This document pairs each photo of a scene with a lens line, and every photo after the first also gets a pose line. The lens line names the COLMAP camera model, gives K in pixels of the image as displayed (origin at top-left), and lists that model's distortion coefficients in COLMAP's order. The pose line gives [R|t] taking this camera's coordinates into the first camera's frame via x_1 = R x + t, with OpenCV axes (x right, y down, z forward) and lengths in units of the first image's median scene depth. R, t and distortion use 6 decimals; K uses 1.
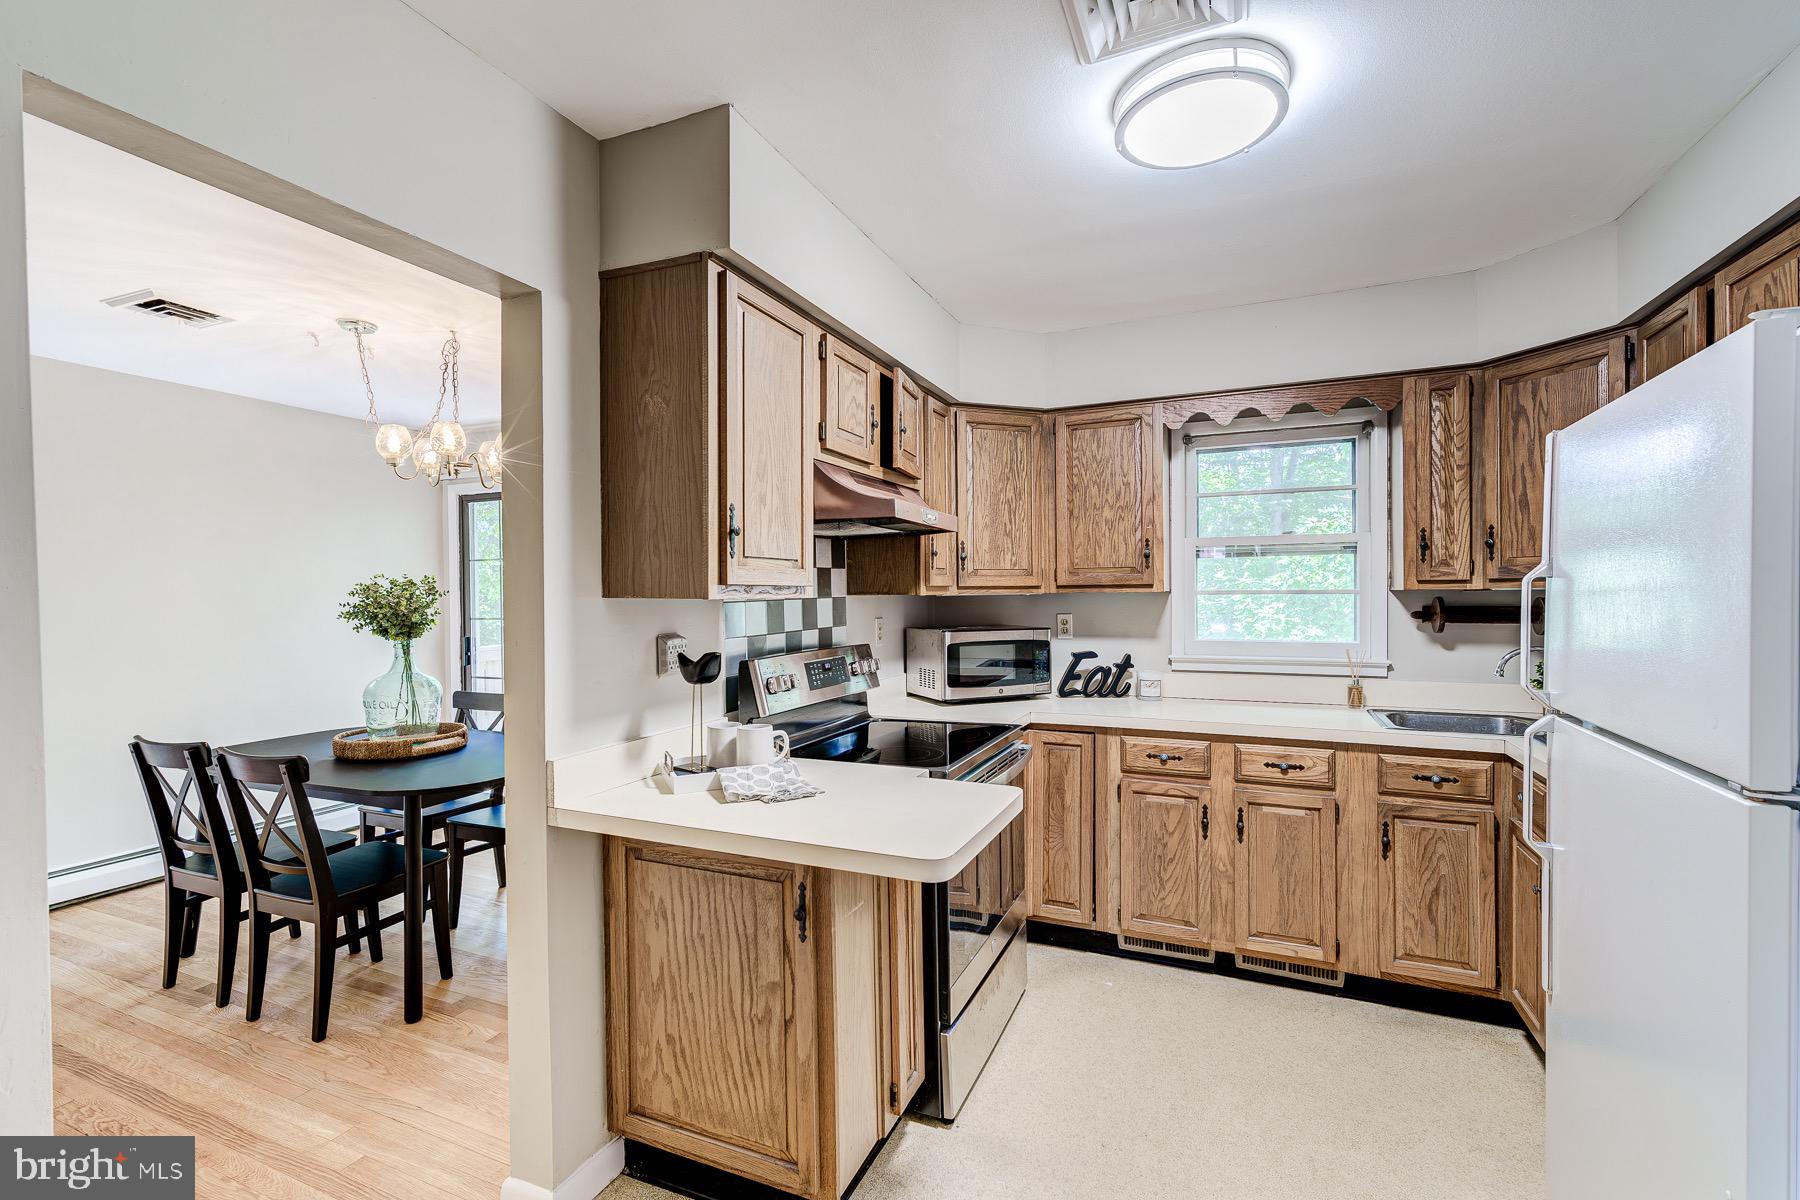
lens RADIAL K [[784.7, 0, 893.9], [0, 784.7, 603.0], [0, 0, 1]] dist [0.002607, -0.000491]
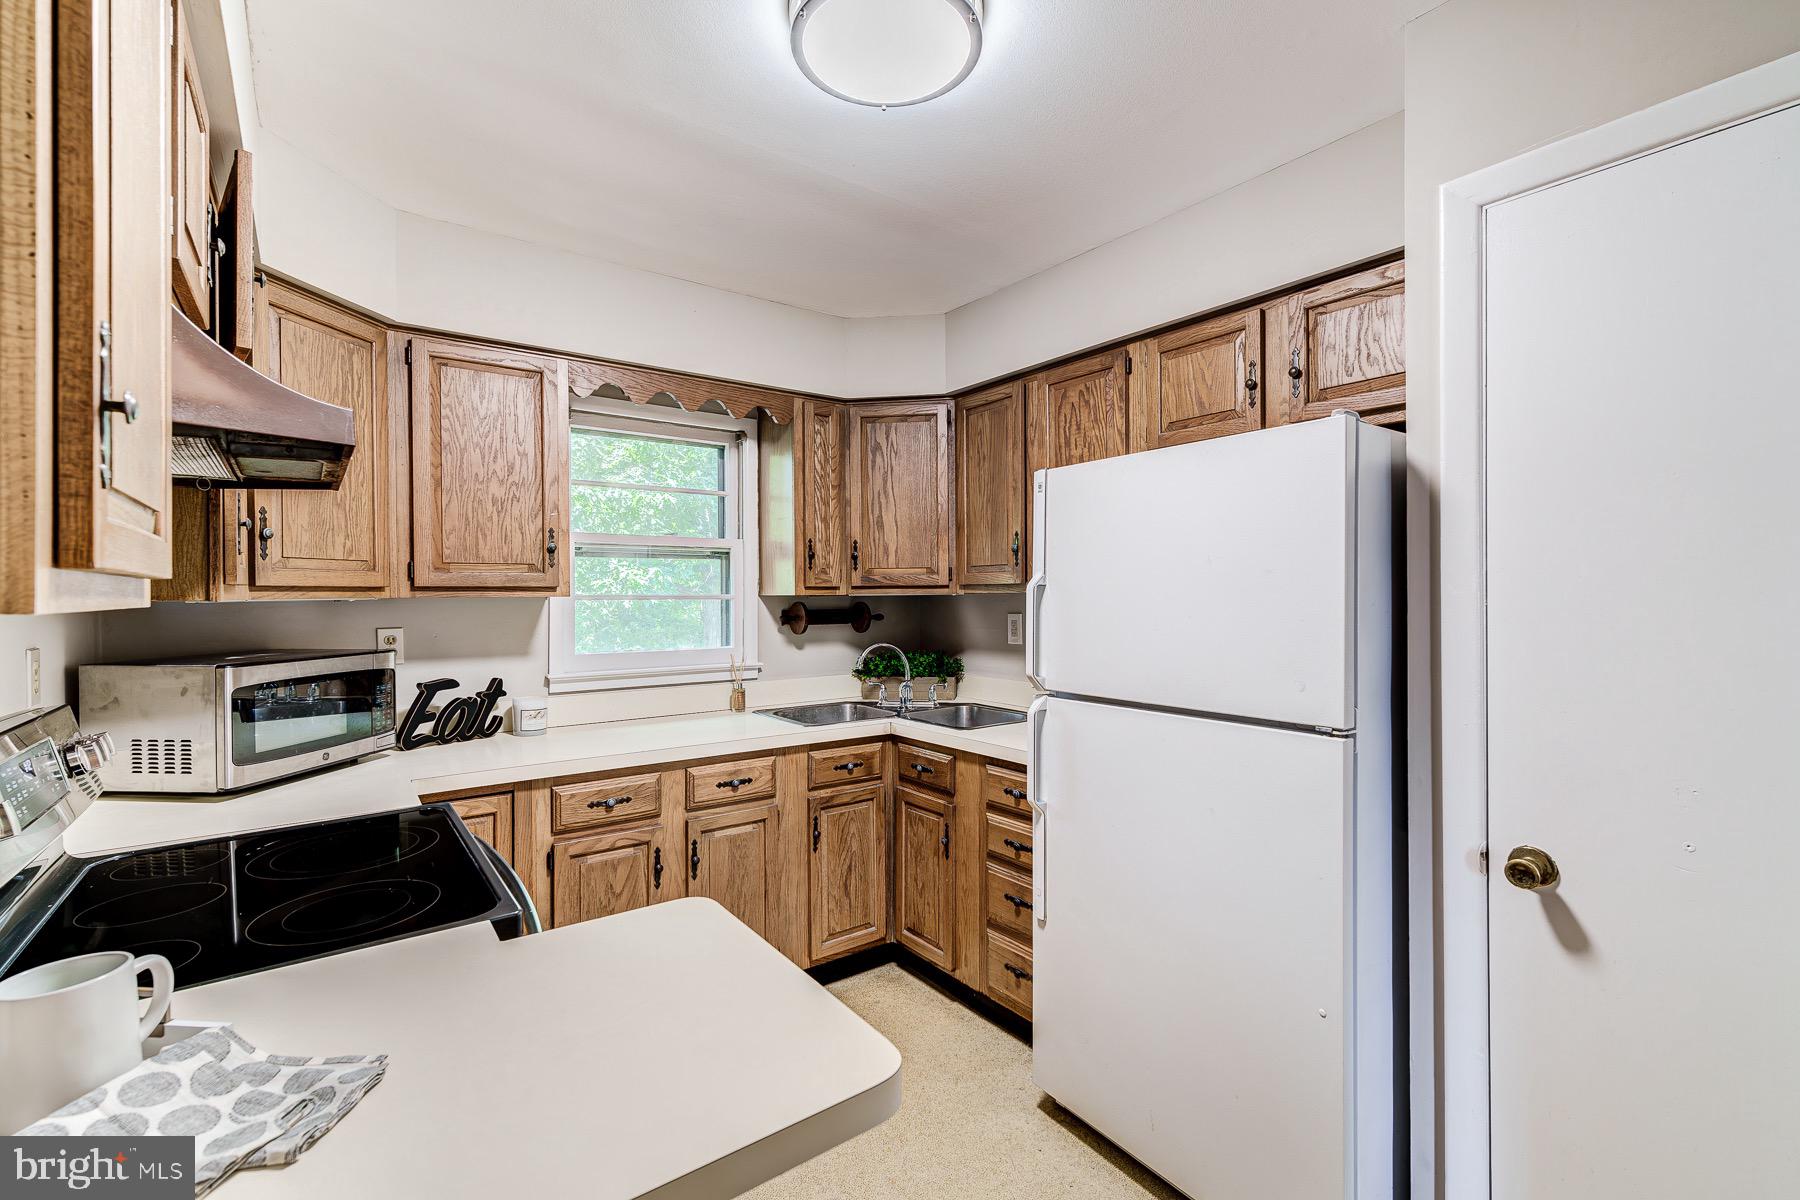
lens RADIAL K [[784.7, 0, 899.7], [0, 784.7, 600.8], [0, 0, 1]] dist [0.002607, -0.000491]
pose [[0.489417, -0.001689, 0.872048, -0.214325], [0.010603, 0.999936, -0.004014, -0.003271], [-0.871985, 0.011211, 0.489404, 0.353849]]
